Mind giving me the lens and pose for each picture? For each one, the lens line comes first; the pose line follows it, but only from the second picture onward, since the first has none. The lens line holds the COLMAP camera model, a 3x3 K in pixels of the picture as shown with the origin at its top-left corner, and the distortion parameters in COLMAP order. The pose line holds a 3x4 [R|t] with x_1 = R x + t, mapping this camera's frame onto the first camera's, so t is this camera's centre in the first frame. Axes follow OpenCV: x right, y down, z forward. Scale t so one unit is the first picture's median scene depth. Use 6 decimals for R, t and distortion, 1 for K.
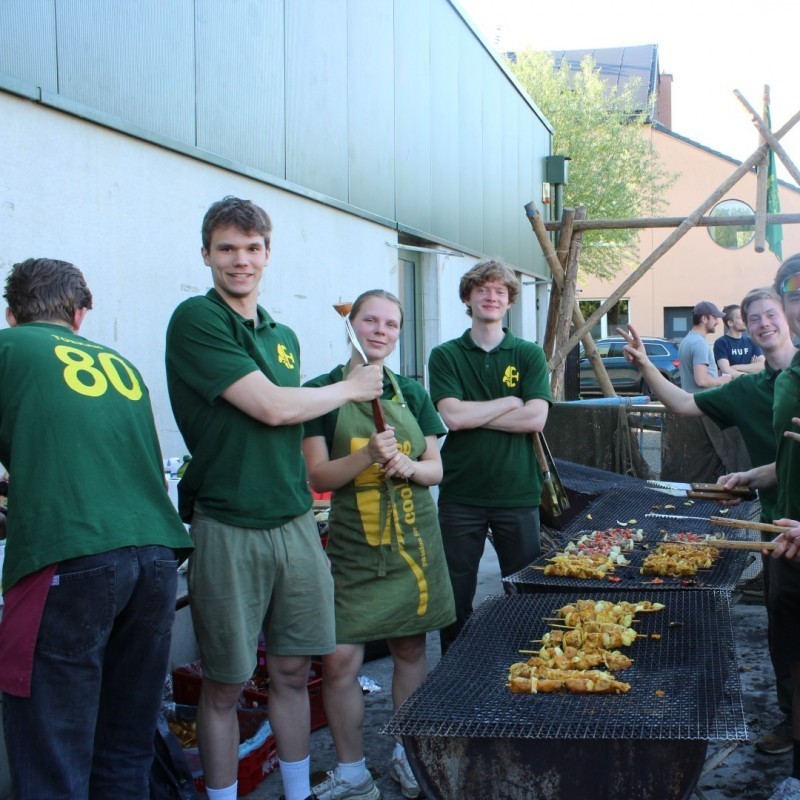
lens RADIAL K [[1168.3, 0, 476.8], [0, 1168.3, 401.0], [0, 0, 1]] dist [-0.240247, 0.722455]
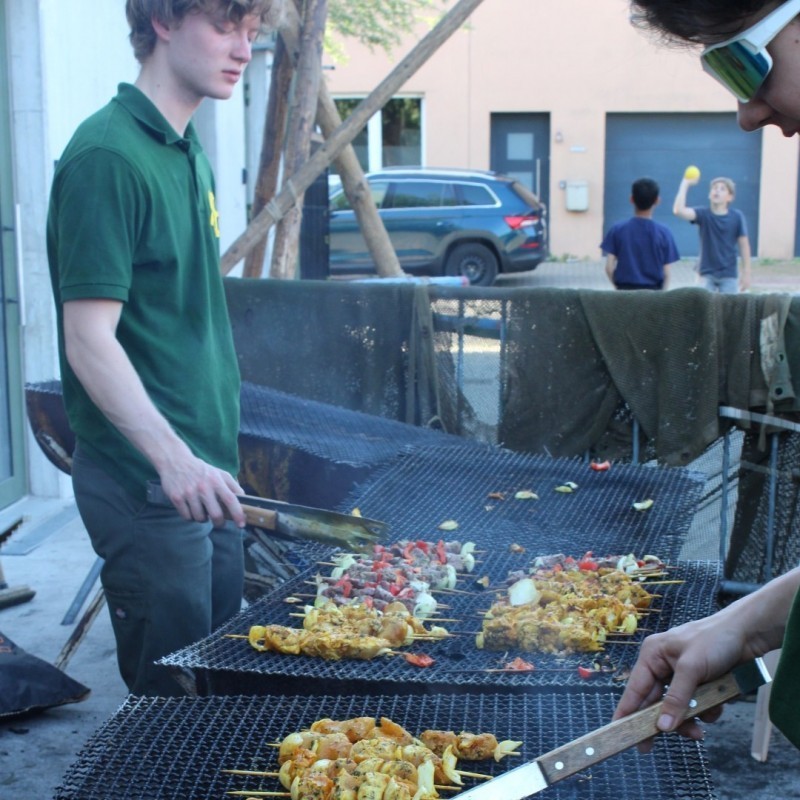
lens RADIAL K [[2145.3, 0, 400.0], [0, 2145.3, 400.0], [0, 0, 1]] dist [0.971308, -11.905852]
pose [[0.992419, 0.002909, 0.122869, 0.006161], [-0.008675, 0.998884, 0.046423, 0.010293], [-0.122597, -0.047137, 0.991337, 0.112856]]
